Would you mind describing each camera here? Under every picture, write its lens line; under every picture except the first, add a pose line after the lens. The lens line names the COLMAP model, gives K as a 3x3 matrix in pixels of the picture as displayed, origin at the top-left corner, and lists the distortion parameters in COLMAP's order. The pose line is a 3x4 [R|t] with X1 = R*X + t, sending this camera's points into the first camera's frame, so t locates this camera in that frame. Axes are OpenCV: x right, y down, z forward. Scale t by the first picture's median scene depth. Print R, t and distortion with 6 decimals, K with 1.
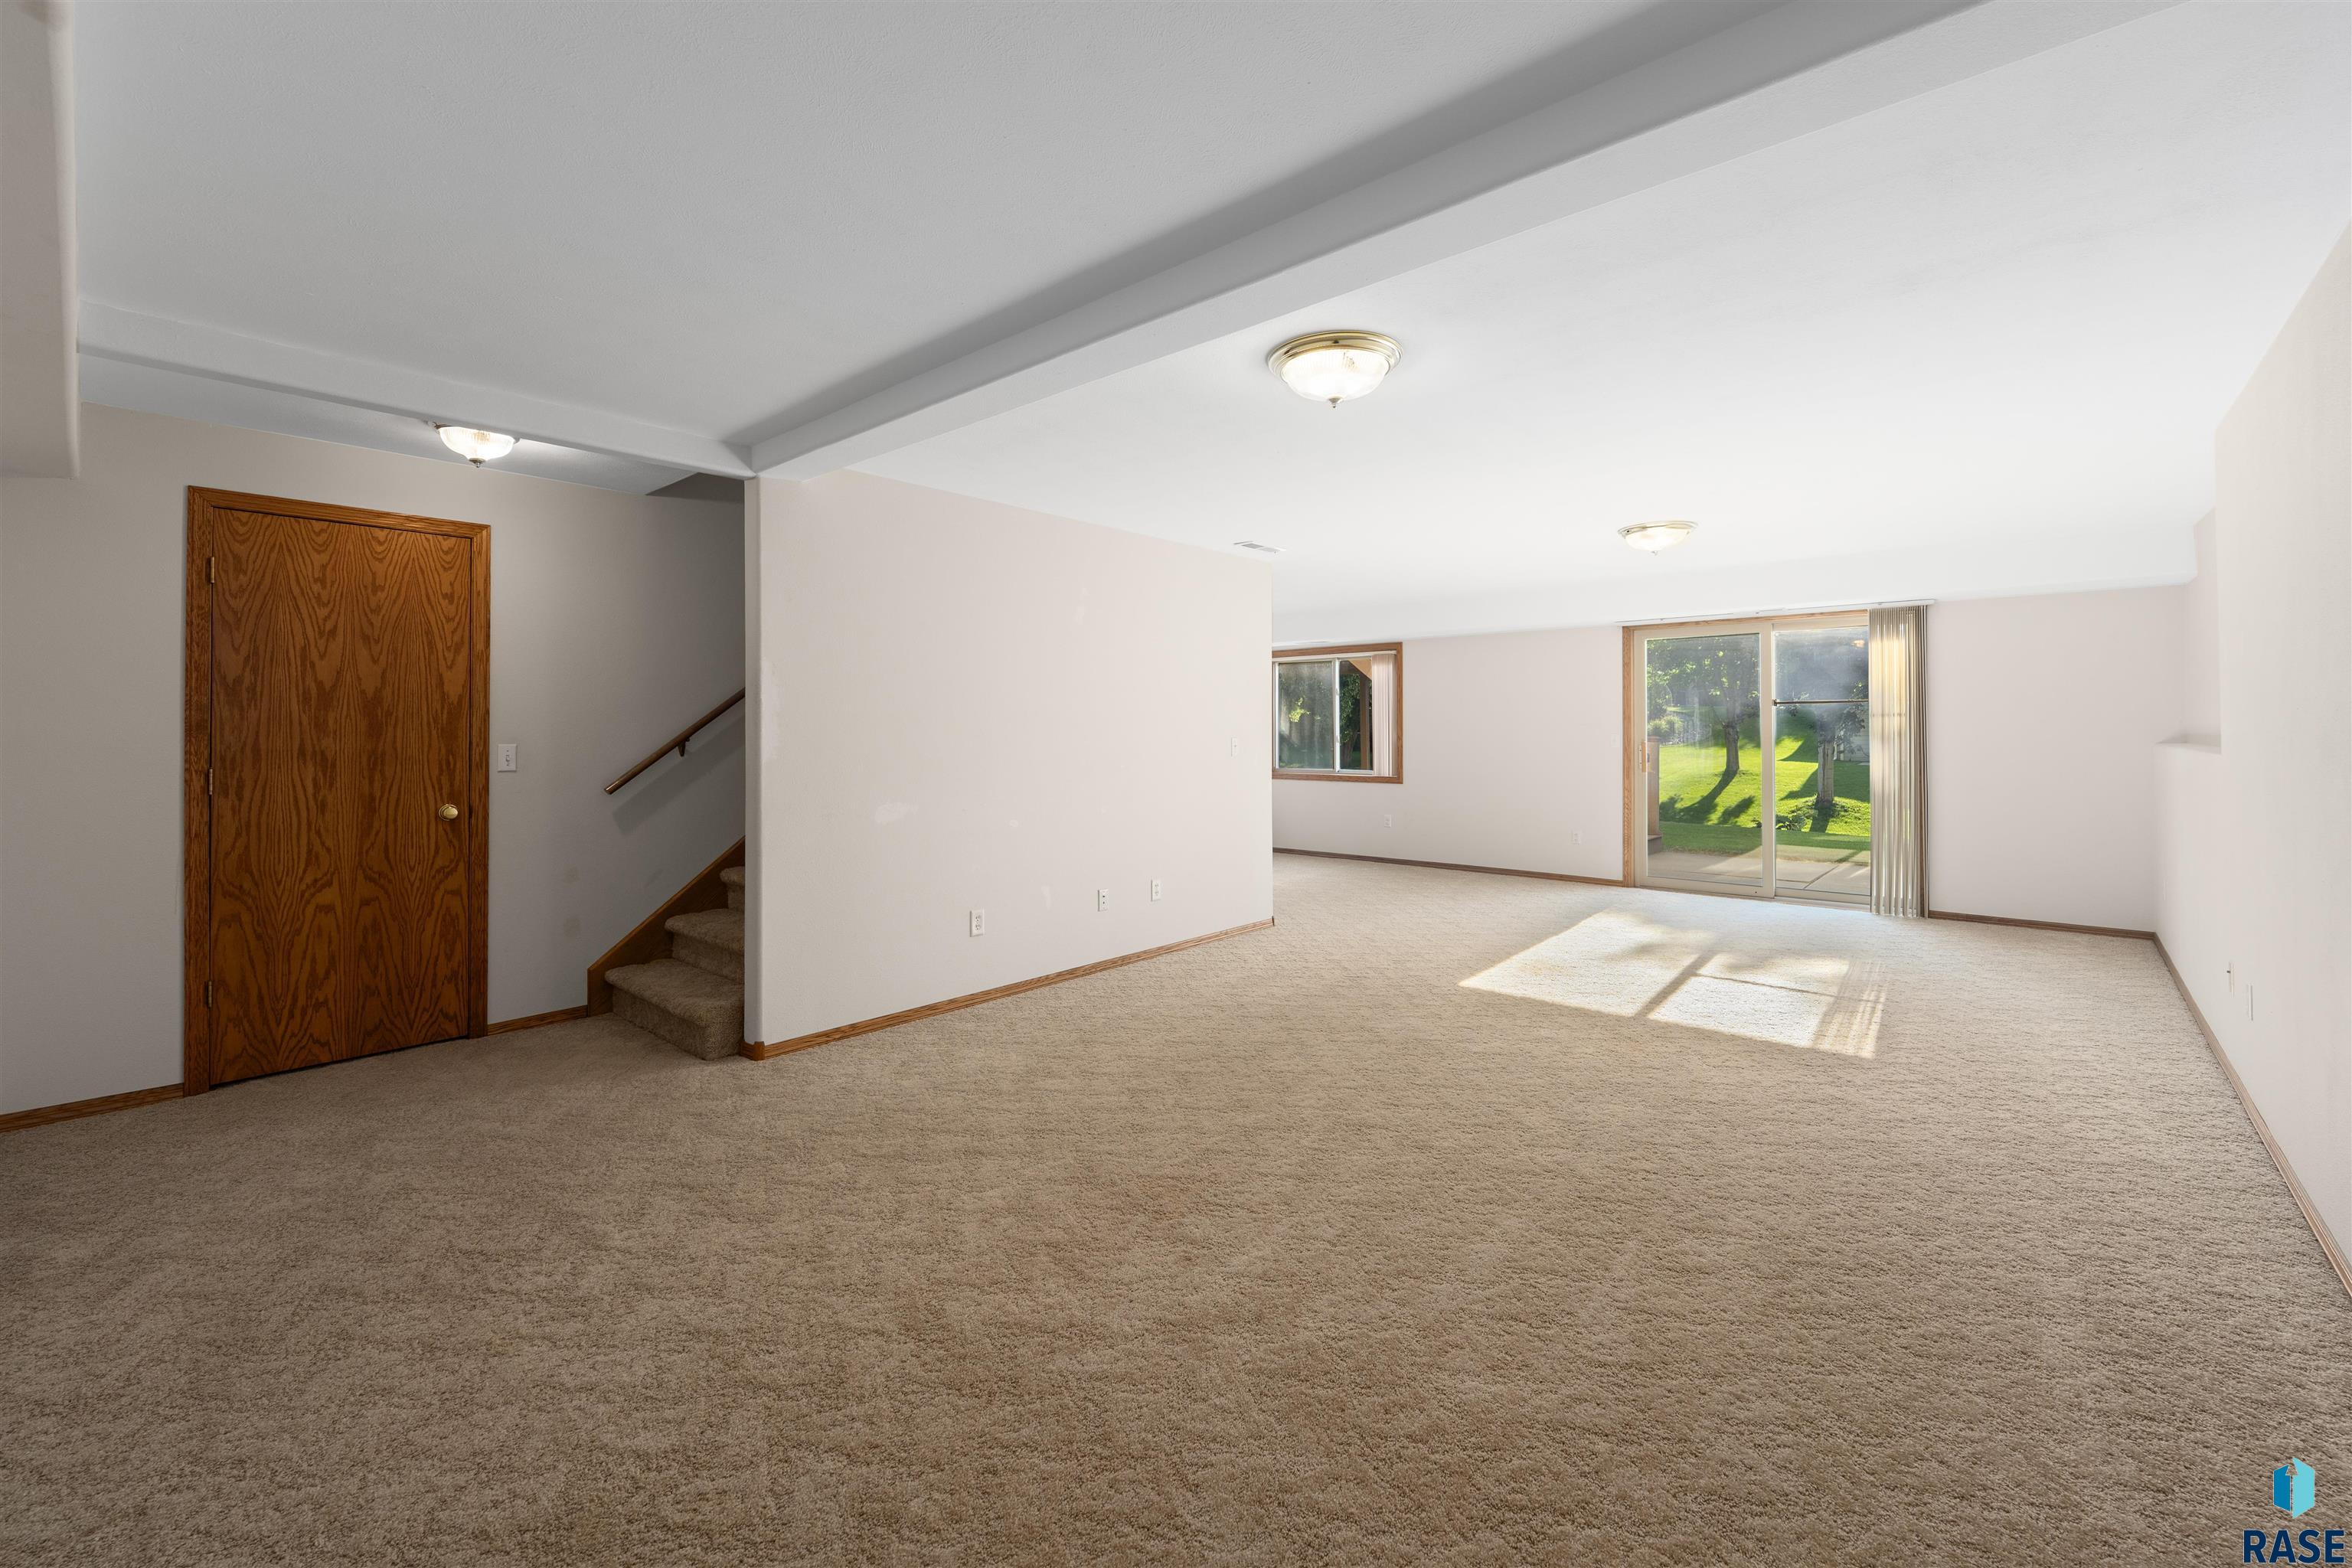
lens RADIAL K [[966.1, 0, 1171.5], [0, 966.1, 750.0], [0, 0, 1]] dist [0.000791, -0.000021]
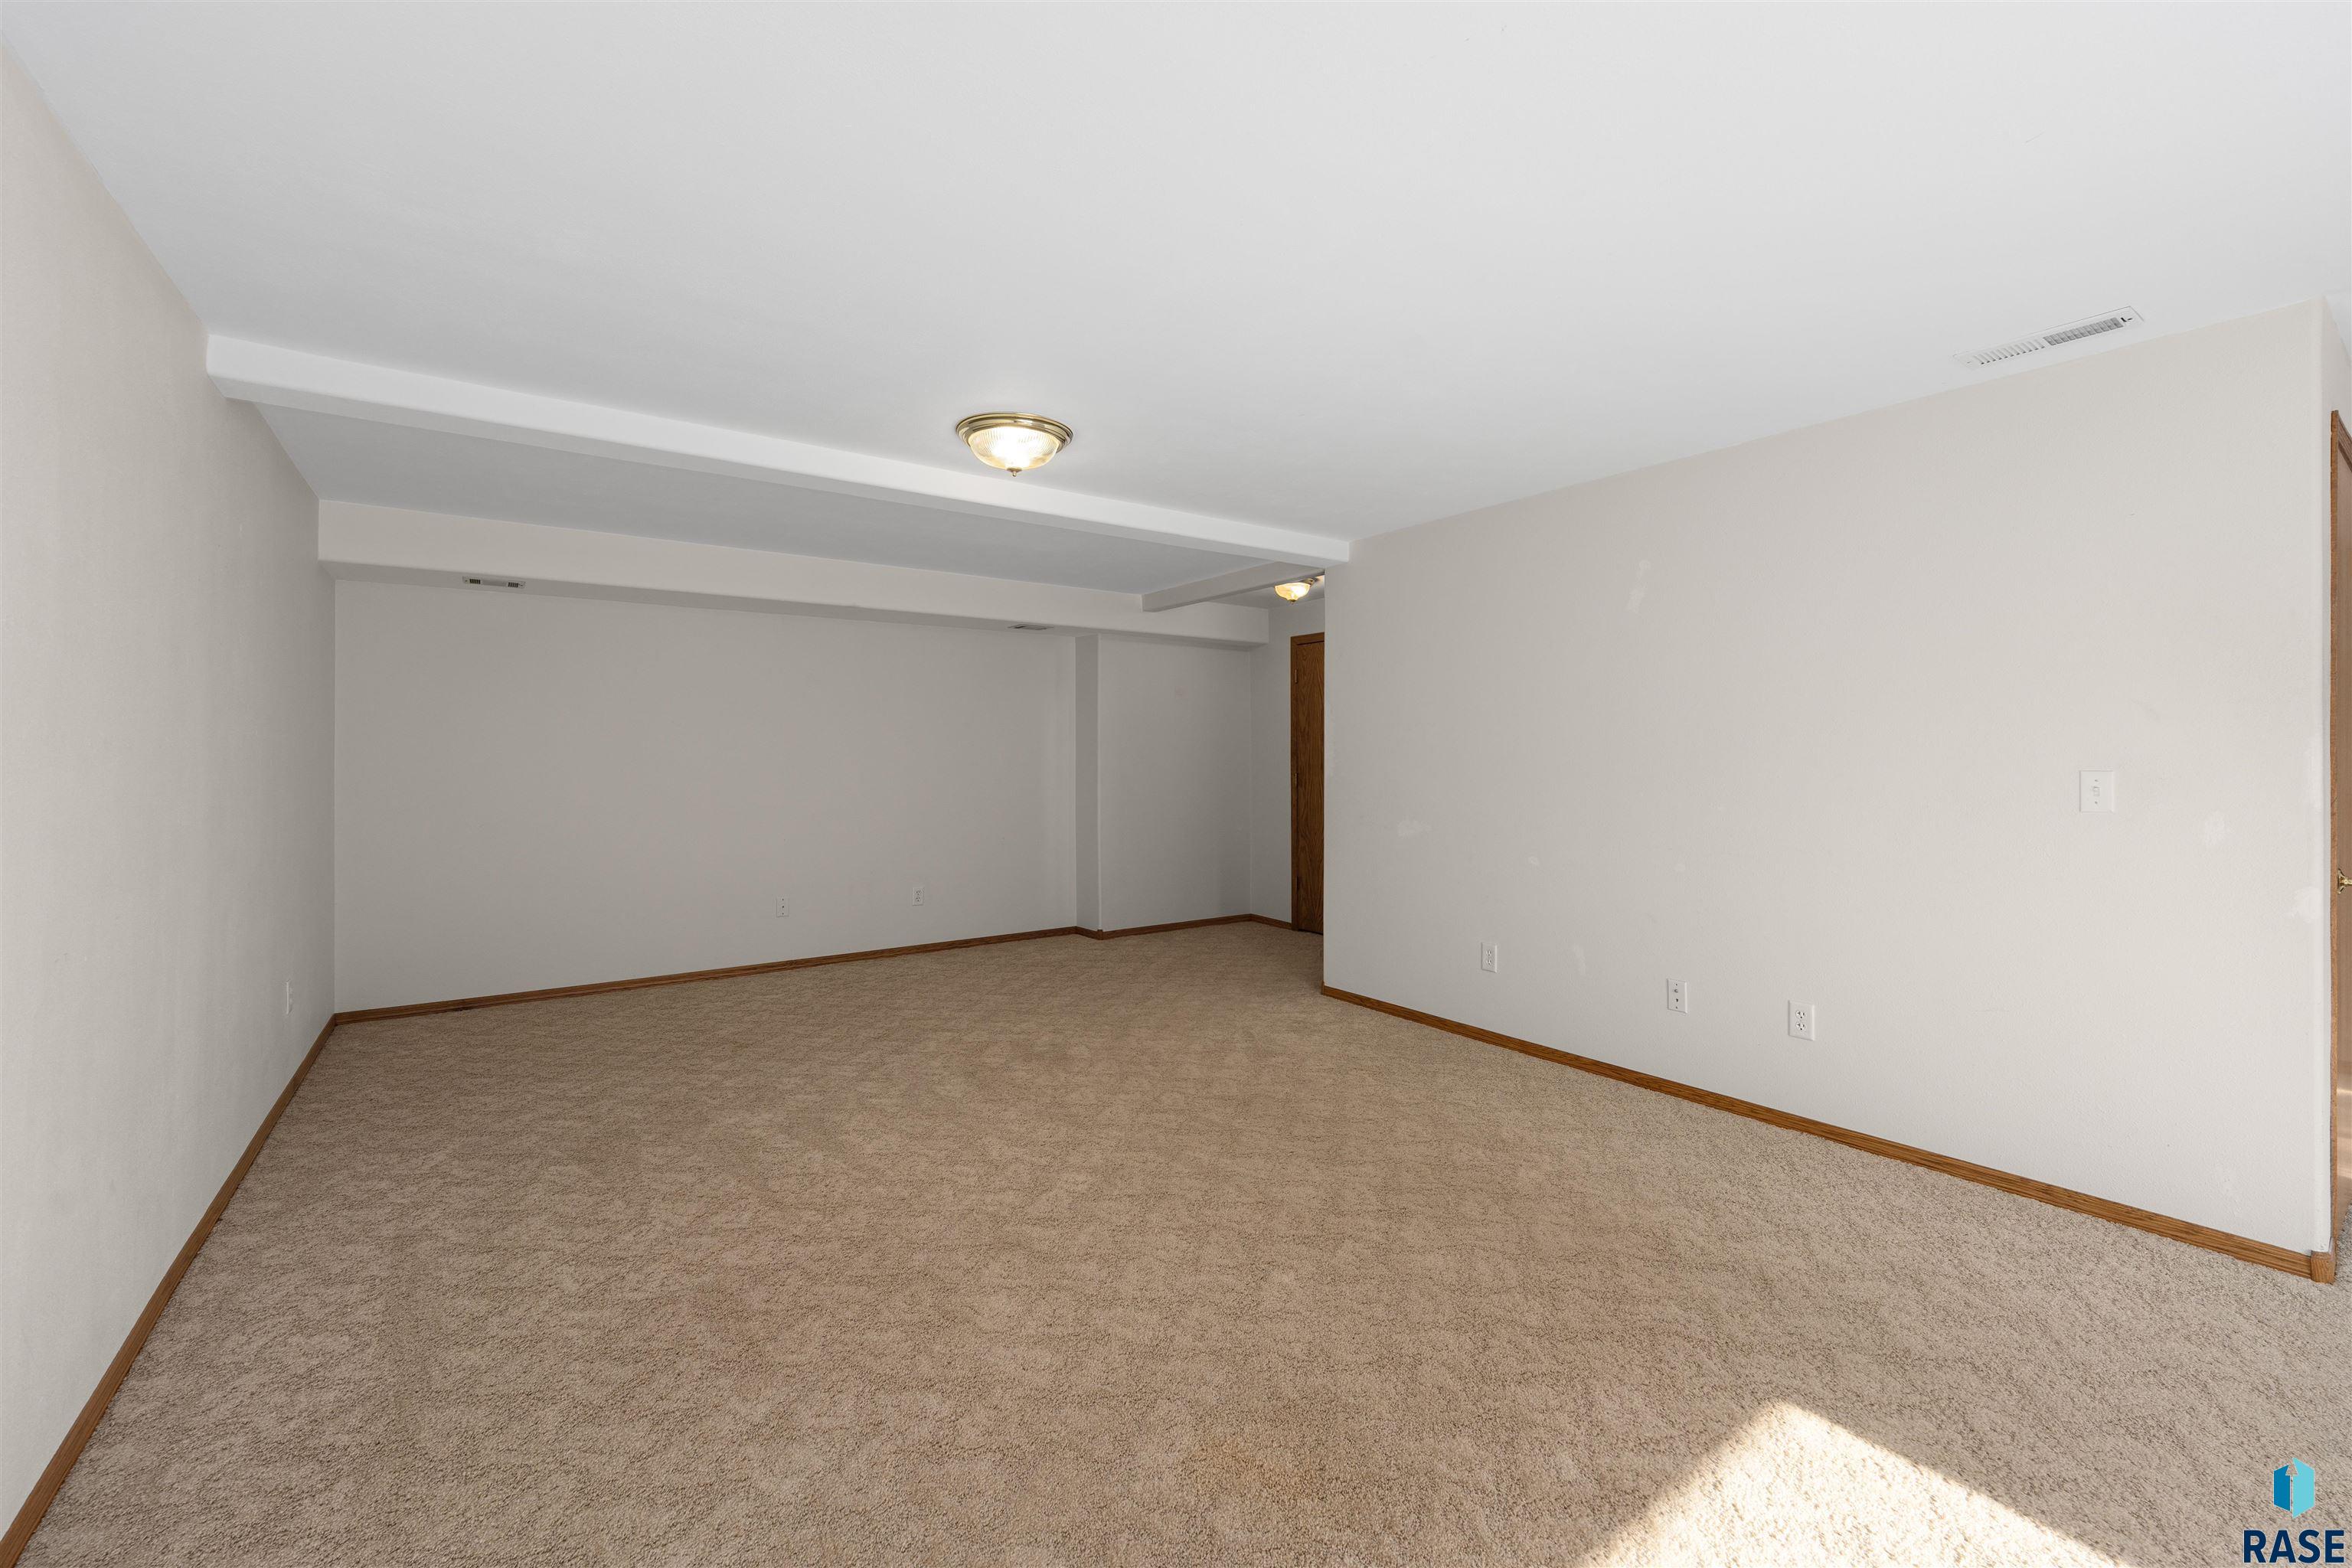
lens RADIAL K [[966.1, 0, 1171.5], [0, 966.1, 750.0], [0, 0, 1]] dist [0.000791, -0.000021]
pose [[-0.238973, -0.002177, -0.971024, 0.610235], [-0.013096, 0.999914, 0.000981, -0.016519], [0.970938, 0.012951, -0.238981, 0.705897]]
